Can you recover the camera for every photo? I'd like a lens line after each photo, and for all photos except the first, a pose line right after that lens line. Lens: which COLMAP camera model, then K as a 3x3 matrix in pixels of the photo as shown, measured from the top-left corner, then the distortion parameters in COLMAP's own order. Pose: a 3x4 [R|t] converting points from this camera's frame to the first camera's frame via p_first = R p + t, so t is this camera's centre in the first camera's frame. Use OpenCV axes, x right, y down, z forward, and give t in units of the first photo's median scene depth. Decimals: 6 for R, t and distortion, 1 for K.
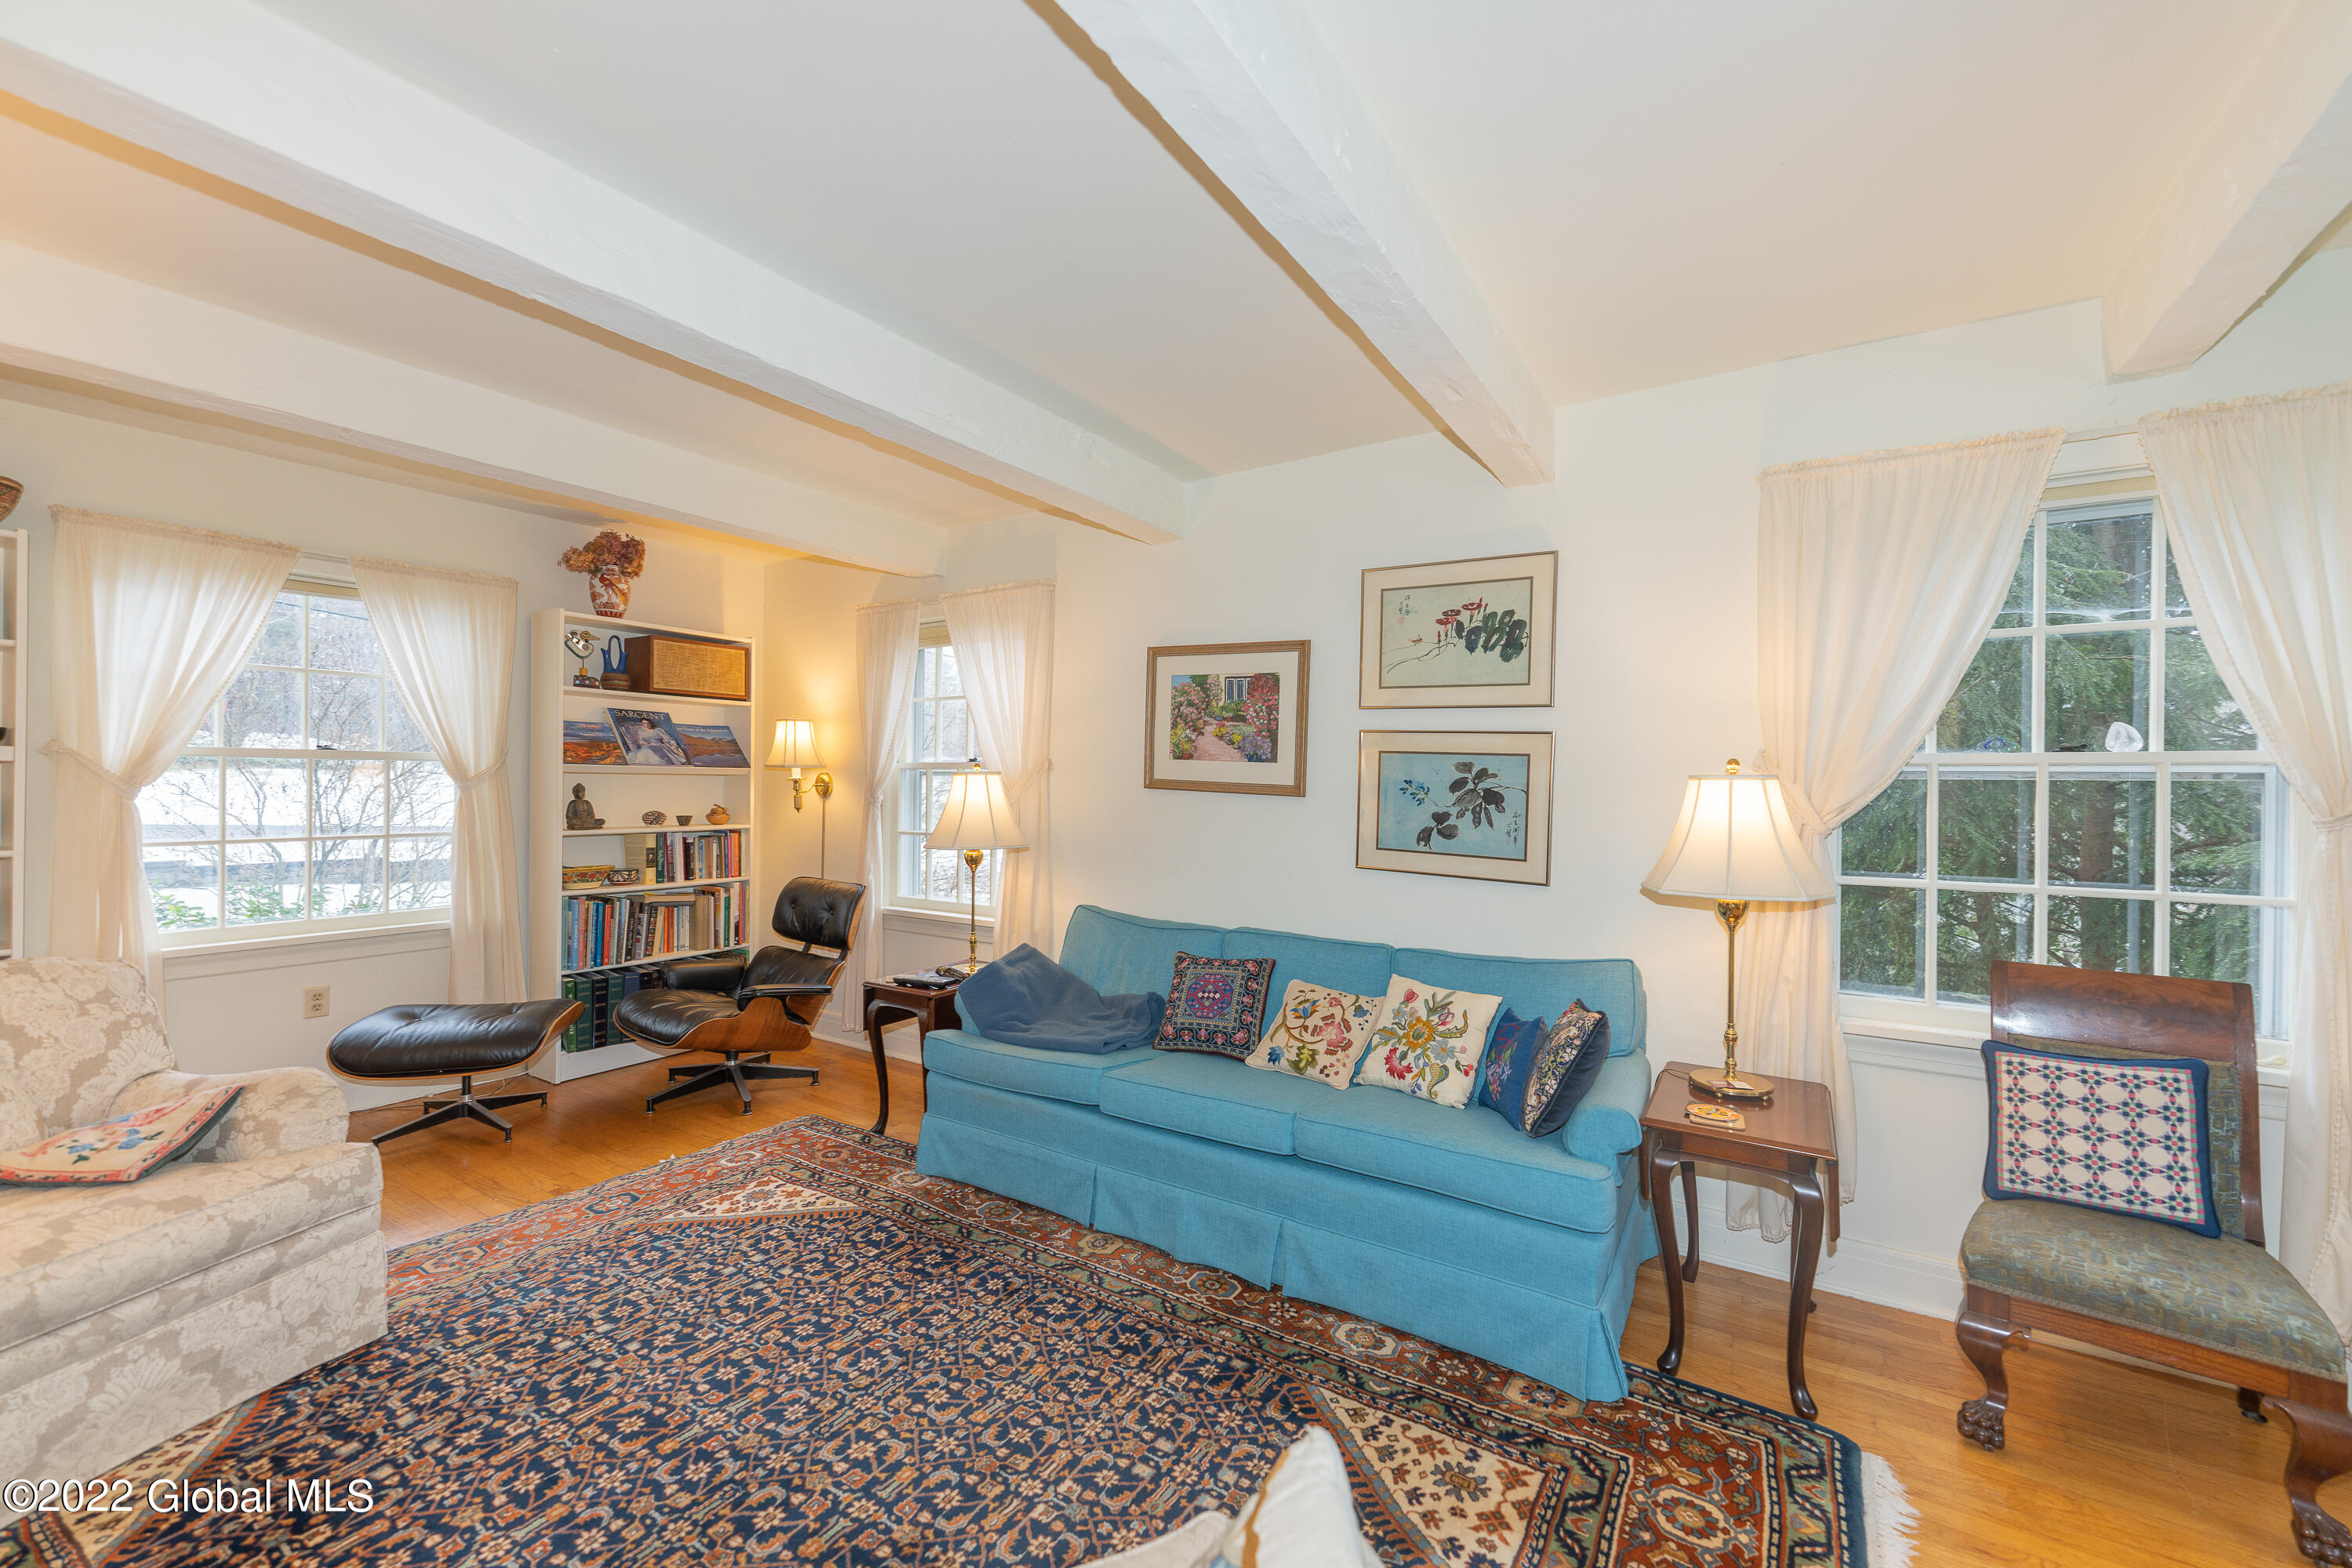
lens RADIAL K [[938.4, 0, 1179.4], [0, 938.4, 787.1], [0, 0, 1]] dist [0.001178, 0.000345]
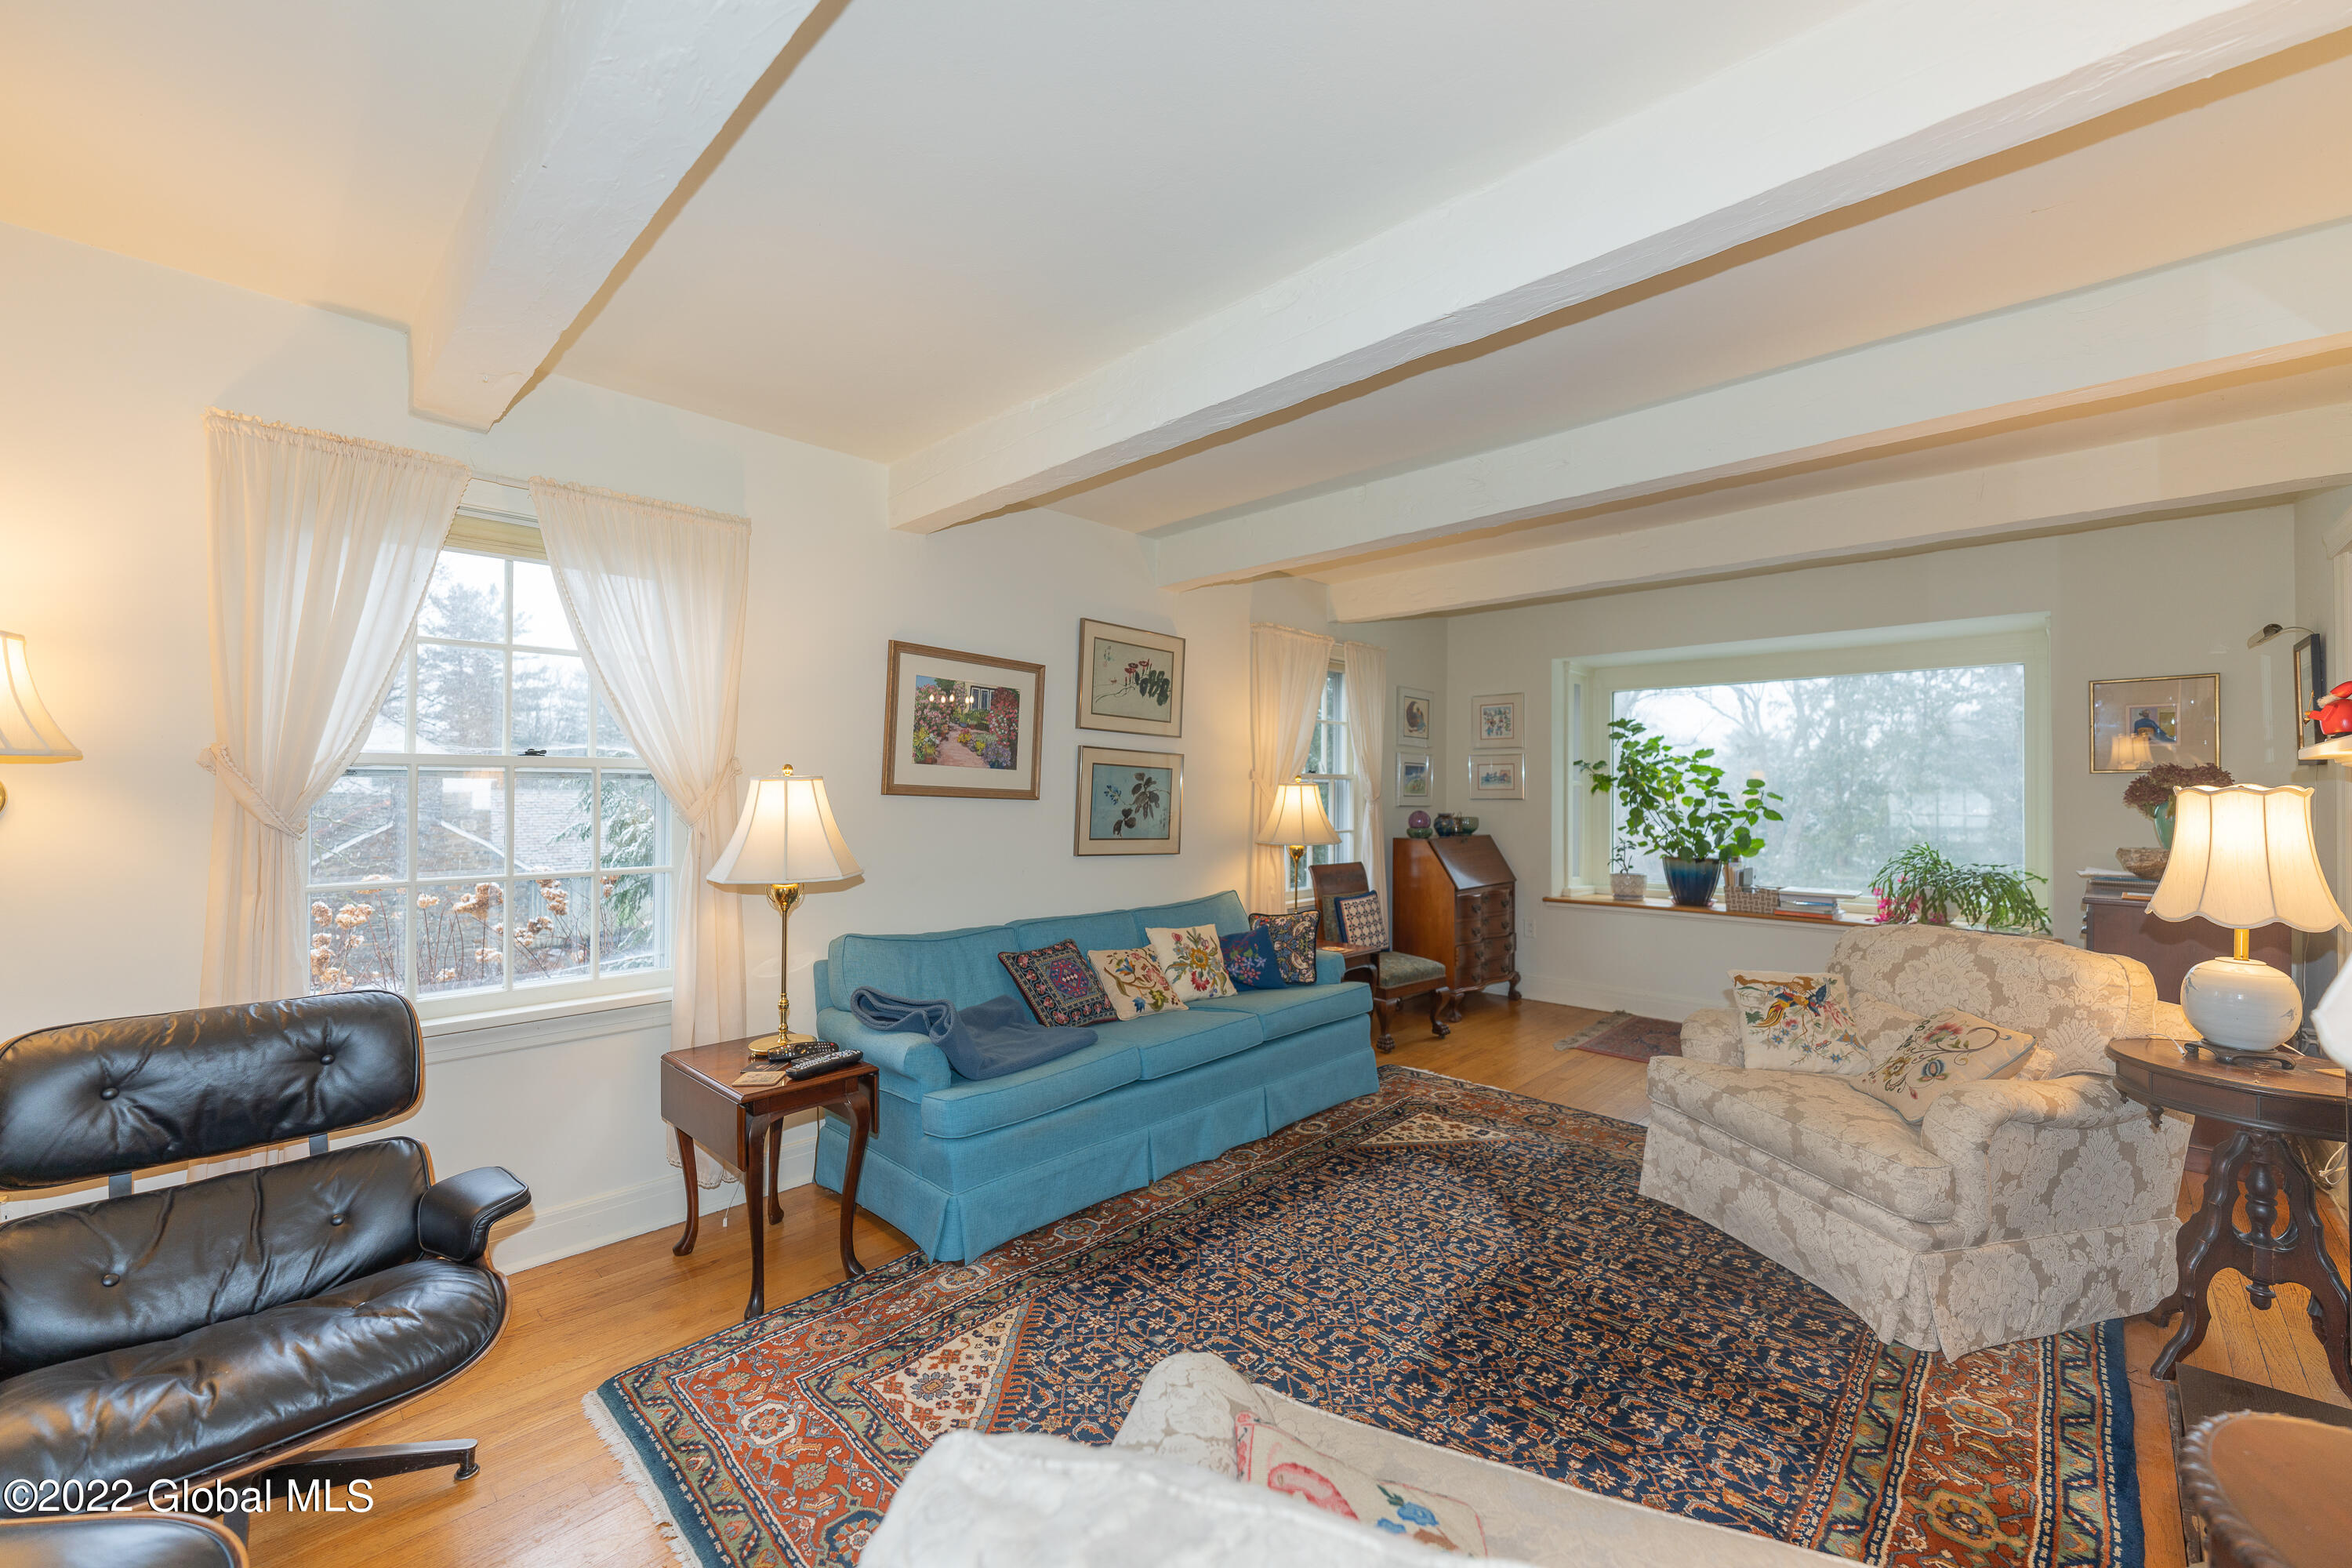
lens RADIAL K [[938.4, 0, 1179.4], [0, 938.4, 787.1], [0, 0, 1]] dist [0.001178, 0.000345]
pose [[0.189411, -0.005274, 0.981884, -1.144106], [0.002354, 0.999985, 0.004917, -0.012715], [-0.981895, 0.001380, 0.189420, 0.719806]]
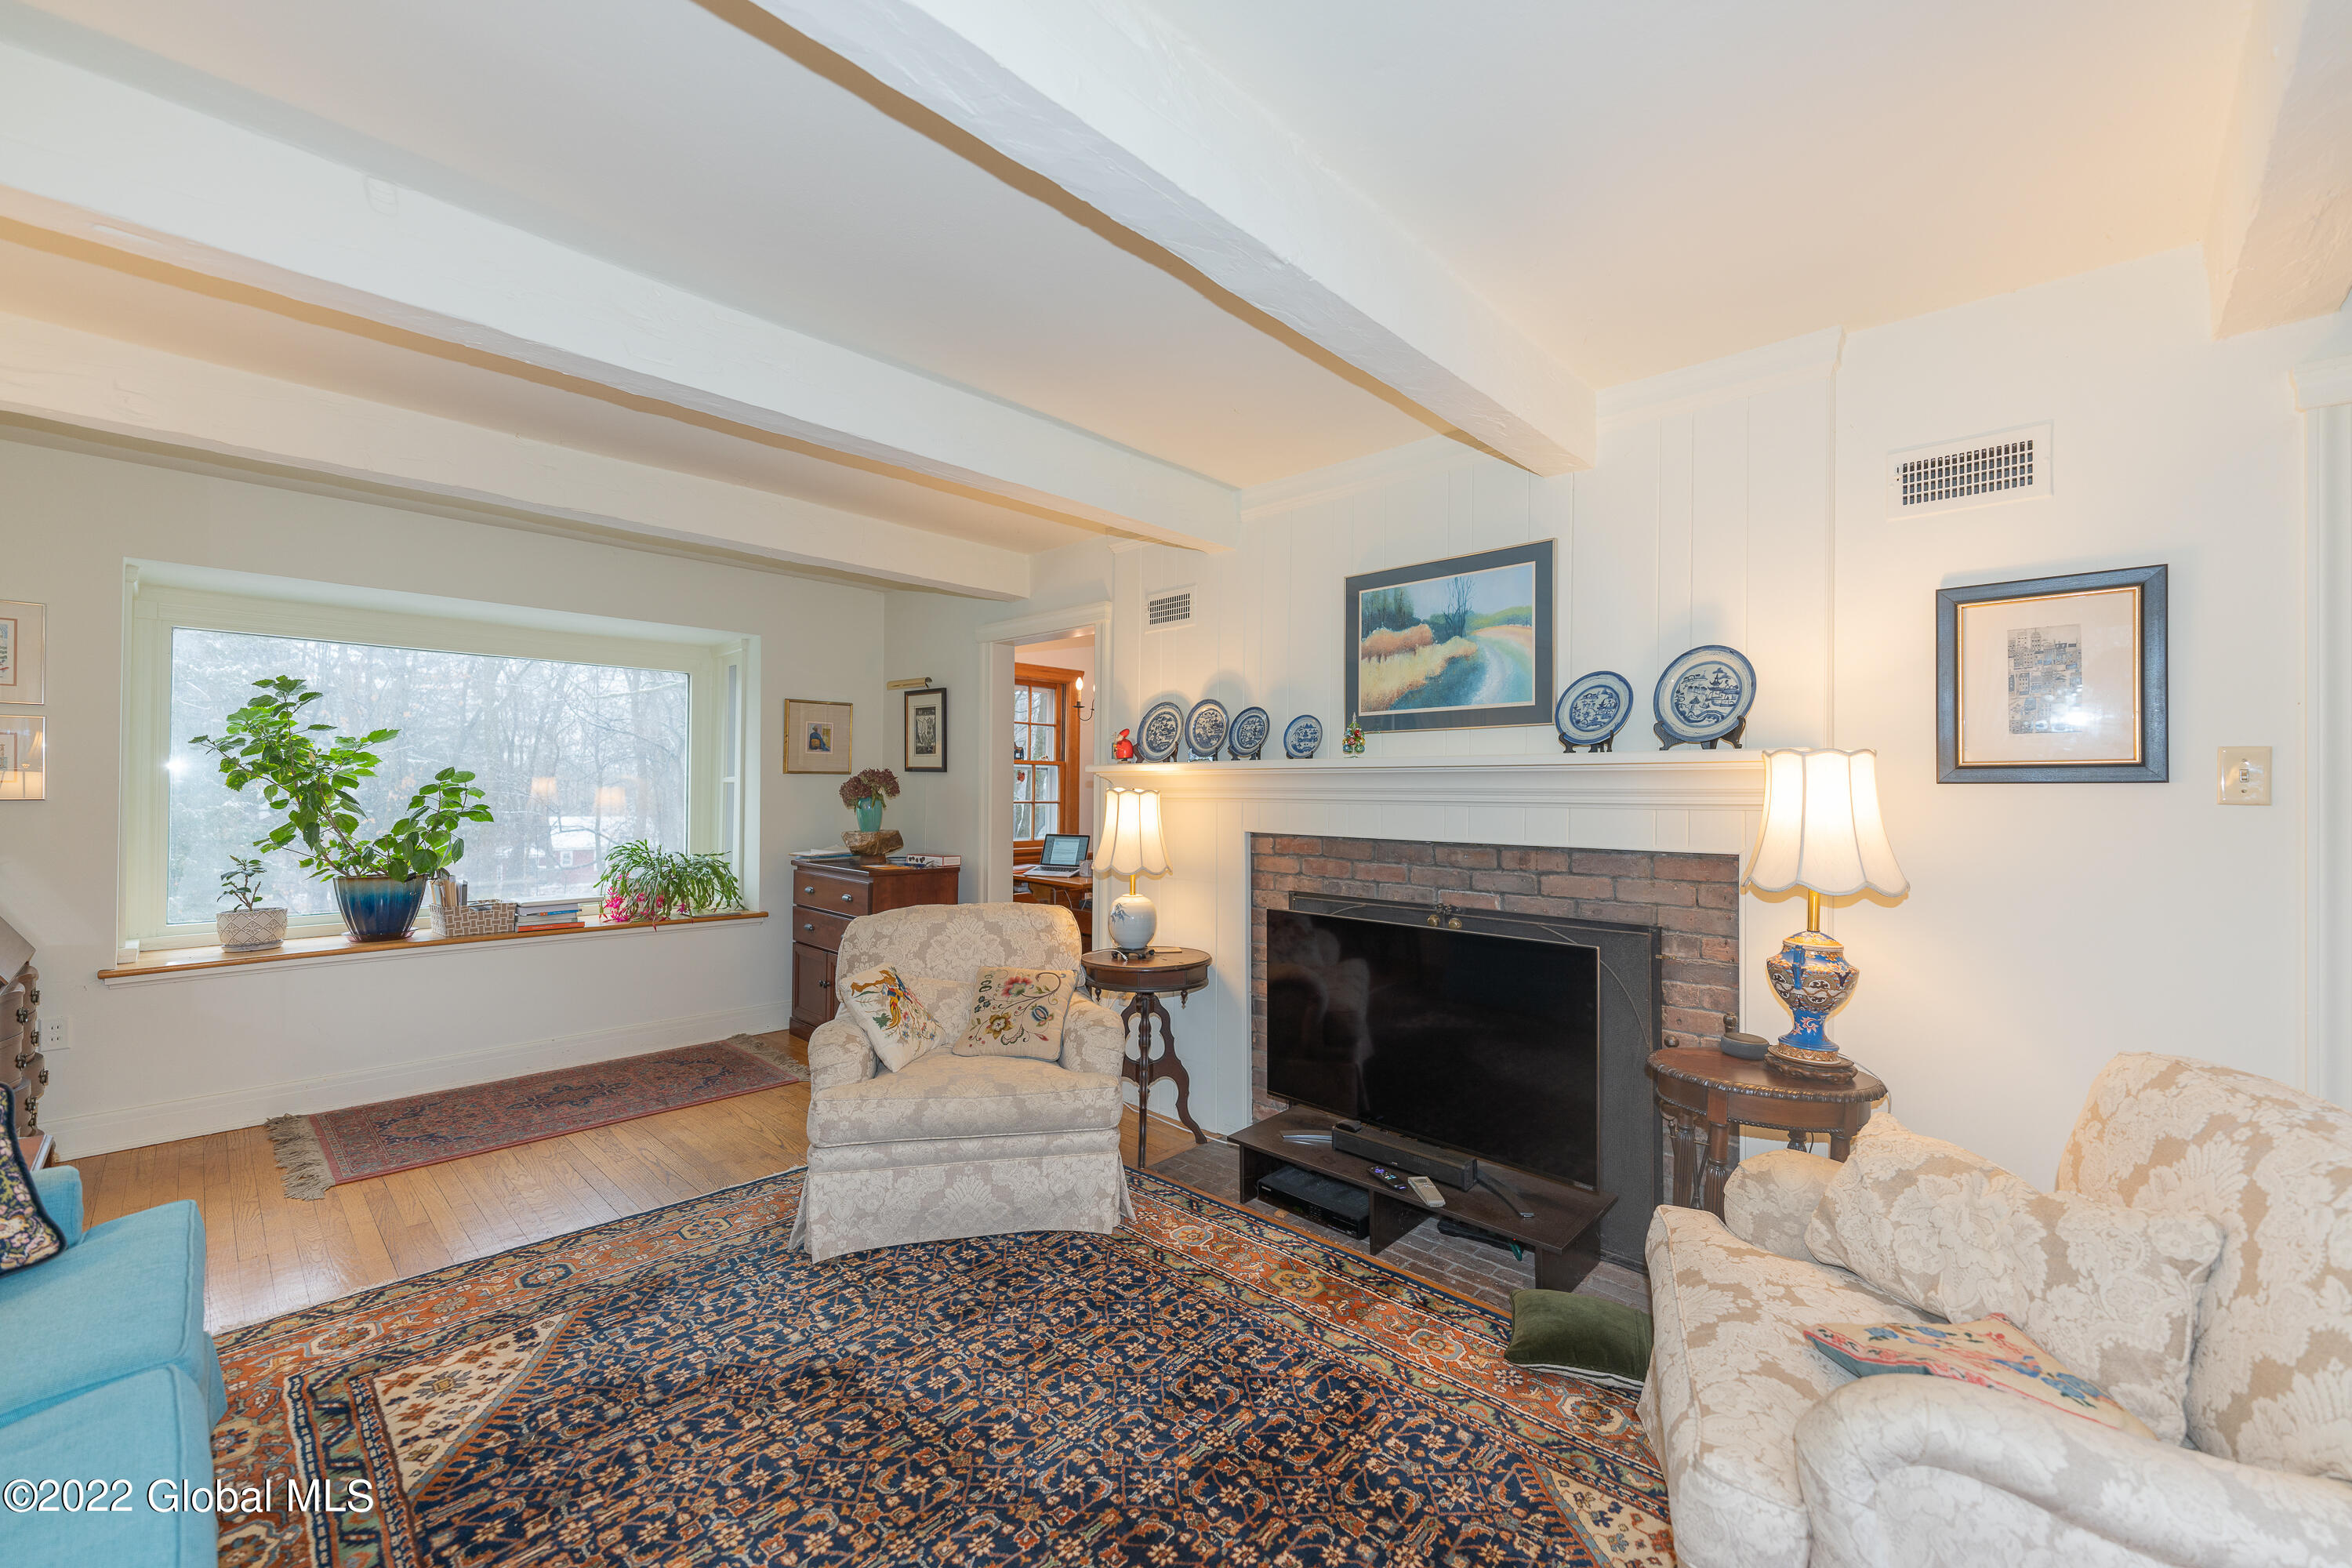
lens RADIAL K [[938.4, 0, 1179.4], [0, 938.4, 787.1], [0, 0, 1]] dist [0.001178, 0.000345]
pose [[-0.983807, -0.016442, 0.178475, -0.501384], [-0.015999, 0.999864, 0.003920, -0.015715], [-0.178515, 0.001001, -0.983937, 1.245541]]
